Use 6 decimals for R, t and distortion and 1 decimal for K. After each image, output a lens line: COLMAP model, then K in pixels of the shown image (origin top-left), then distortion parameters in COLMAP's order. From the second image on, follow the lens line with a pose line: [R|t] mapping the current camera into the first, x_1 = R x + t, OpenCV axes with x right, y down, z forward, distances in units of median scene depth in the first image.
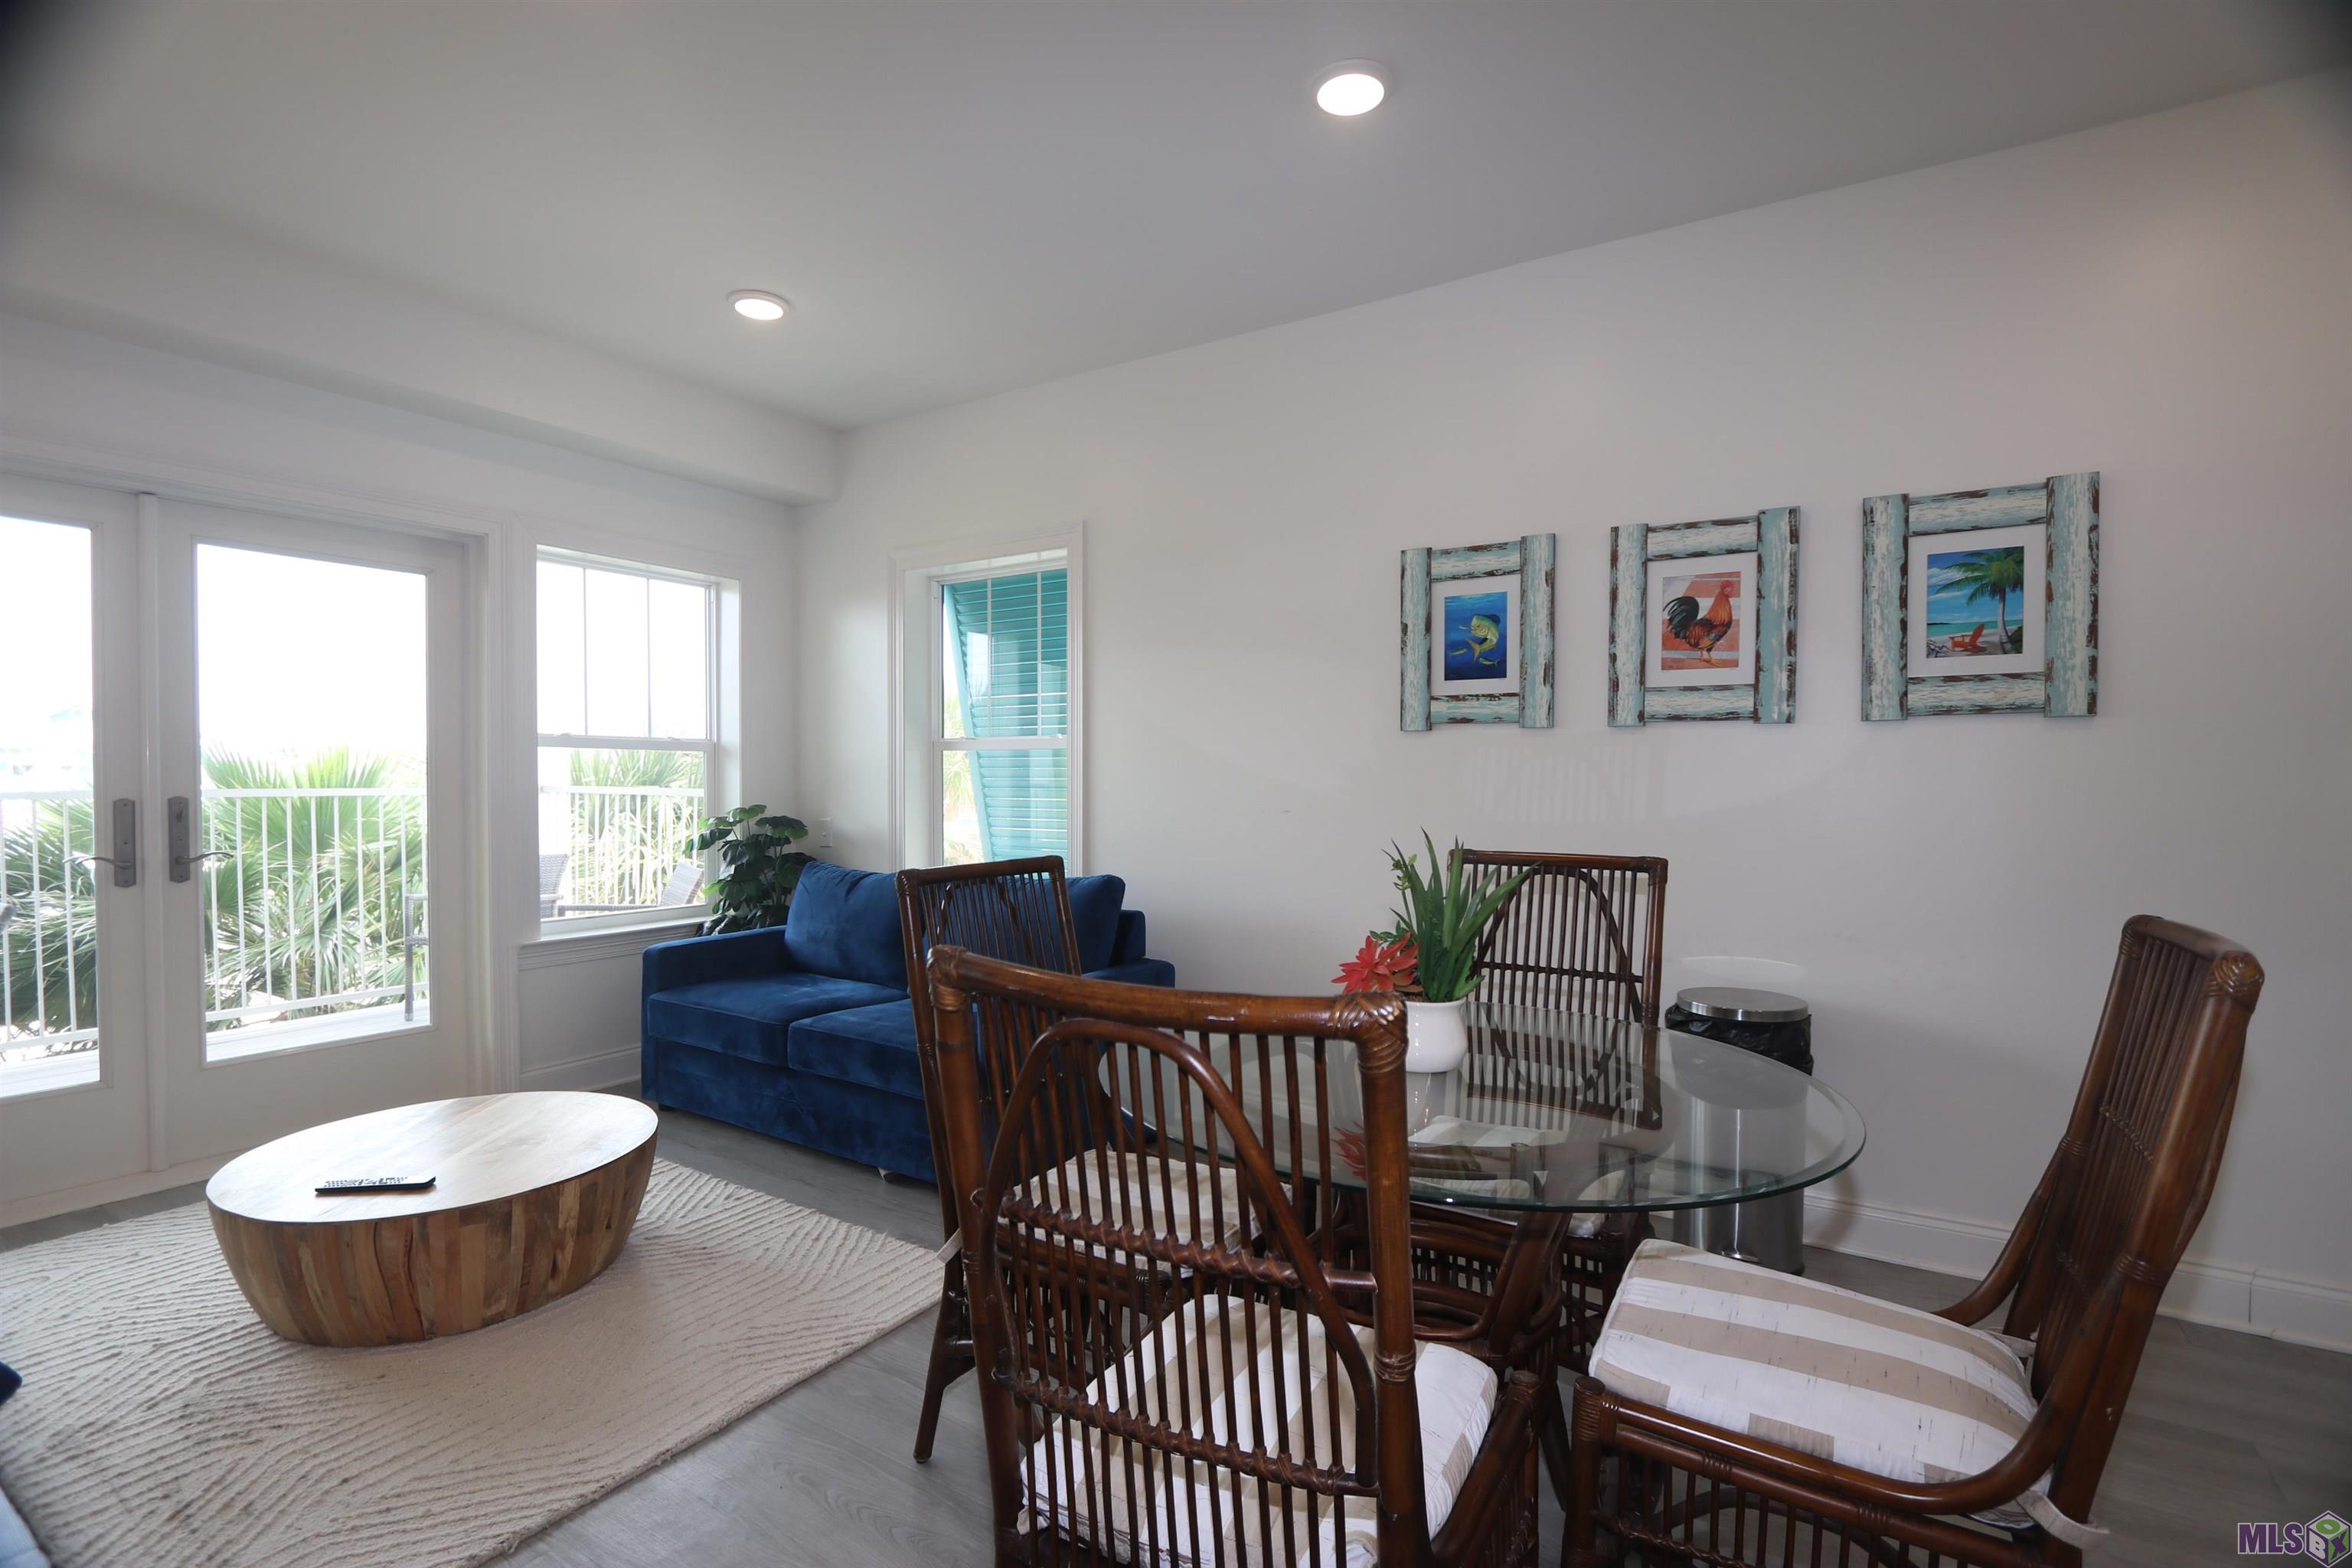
lens RADIAL K [[1082.4, 0, 1167.4], [0, 1082.4, 797.1], [0, 0, 1]] dist [-0.010935, 0.001243]
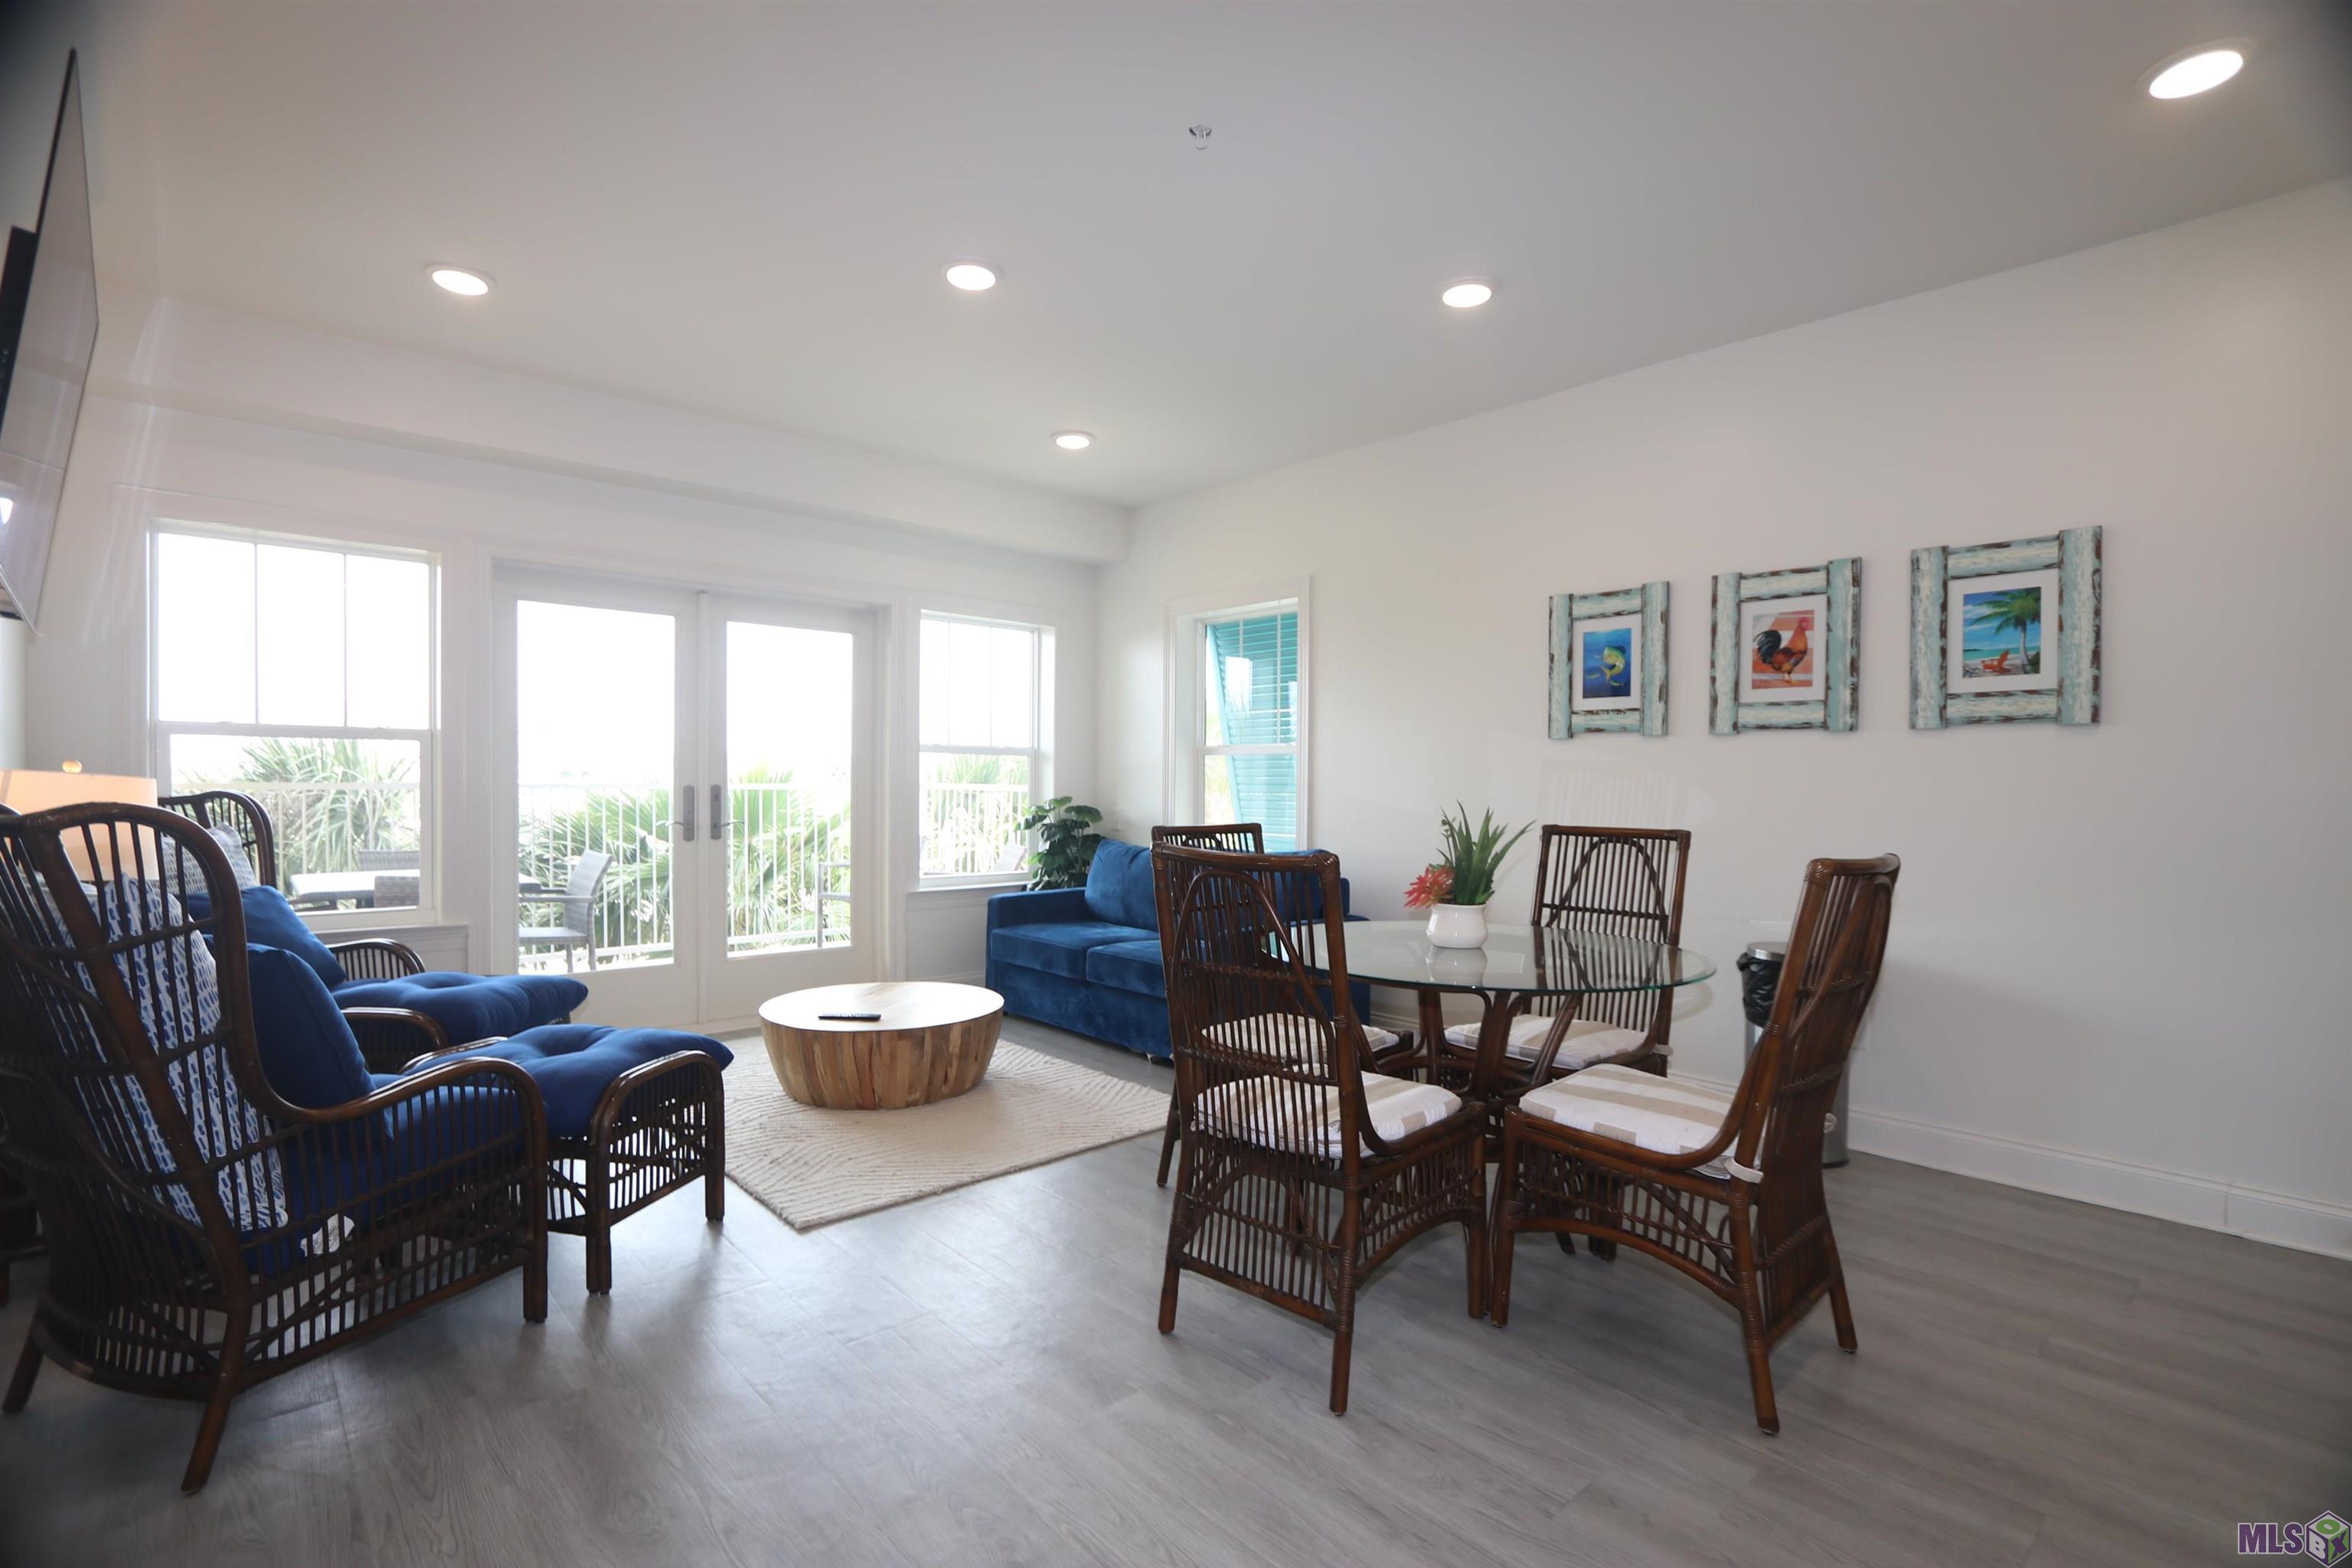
lens RADIAL K [[1082.4, 0, 1176.3], [0, 1082.4, 786.3], [0, 0, 1]] dist [-0.010935, 0.001243]
pose [[0.967450, 0.006405, -0.252982, 0.129302], [-0.010522, 0.999833, -0.014924, 0.020313], [0.252844, 0.017100, 0.967356, -0.372395]]
